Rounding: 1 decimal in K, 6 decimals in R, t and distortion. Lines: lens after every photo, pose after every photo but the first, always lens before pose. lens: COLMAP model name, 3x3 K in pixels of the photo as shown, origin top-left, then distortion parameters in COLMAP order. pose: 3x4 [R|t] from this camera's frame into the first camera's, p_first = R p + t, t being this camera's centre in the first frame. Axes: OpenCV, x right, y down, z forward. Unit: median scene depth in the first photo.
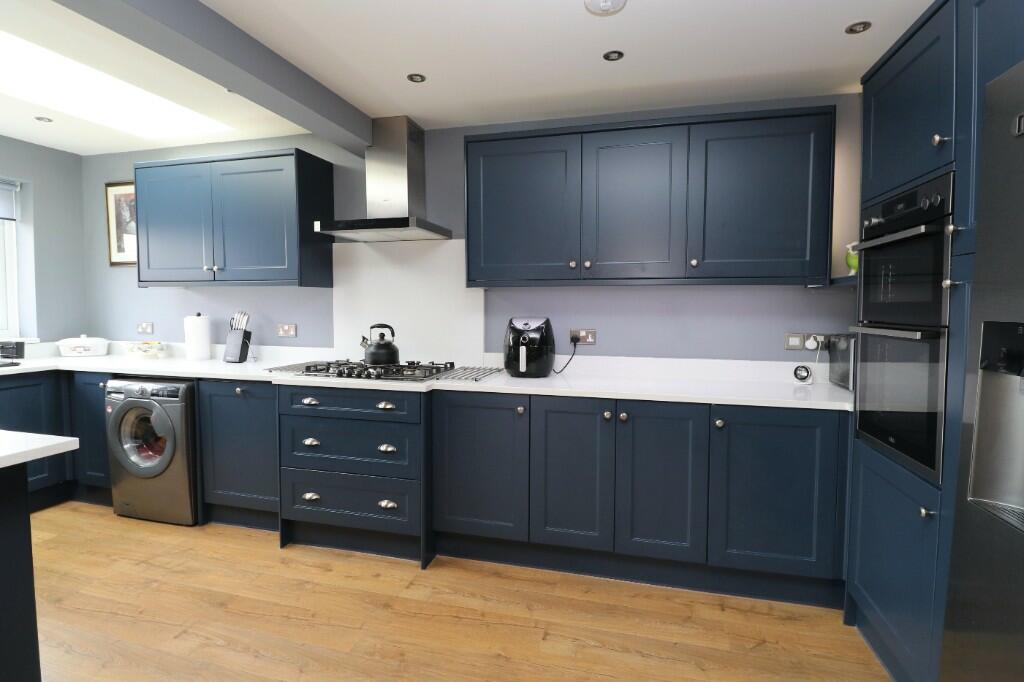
lens RADIAL K [[497.4, 0, 515.4], [0, 497.4, 327.9], [0, 0, 1]] dist [-0.000181, -0.013617]
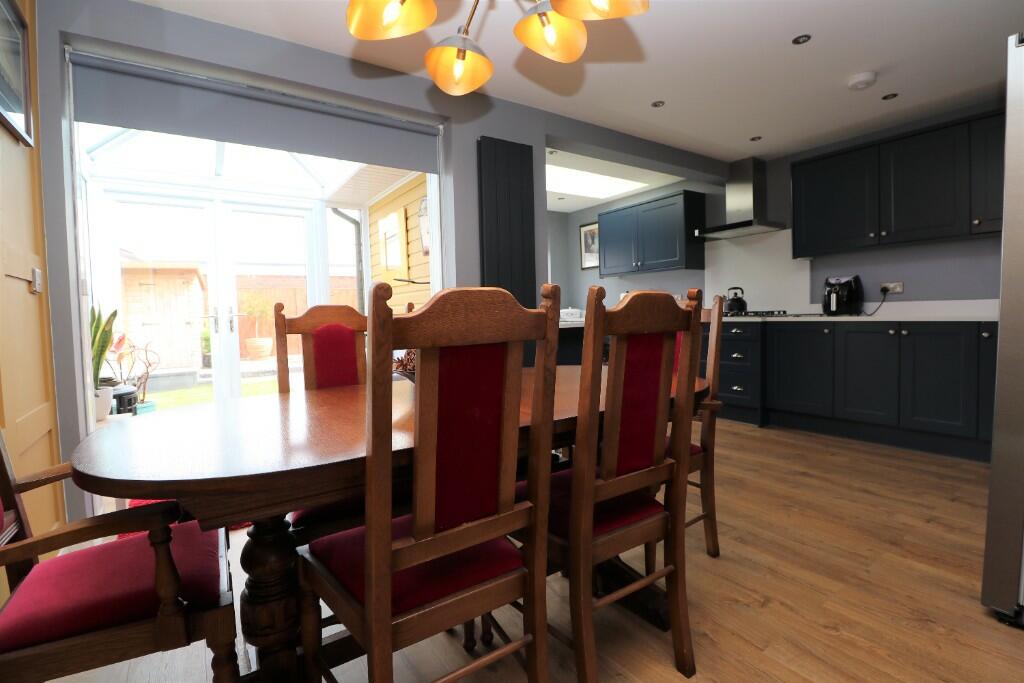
lens RADIAL K [[483.1, 0, 510.9], [0, 483.1, 334.9], [0, 0, 1]] dist [-0.000414, -0.011993]
pose [[0.749104, 0.003302, -0.662444, 0.223769], [-0.003366, 0.999994, 0.001178, 0.145317], [0.662444, 0.001348, 0.749111, -0.659706]]
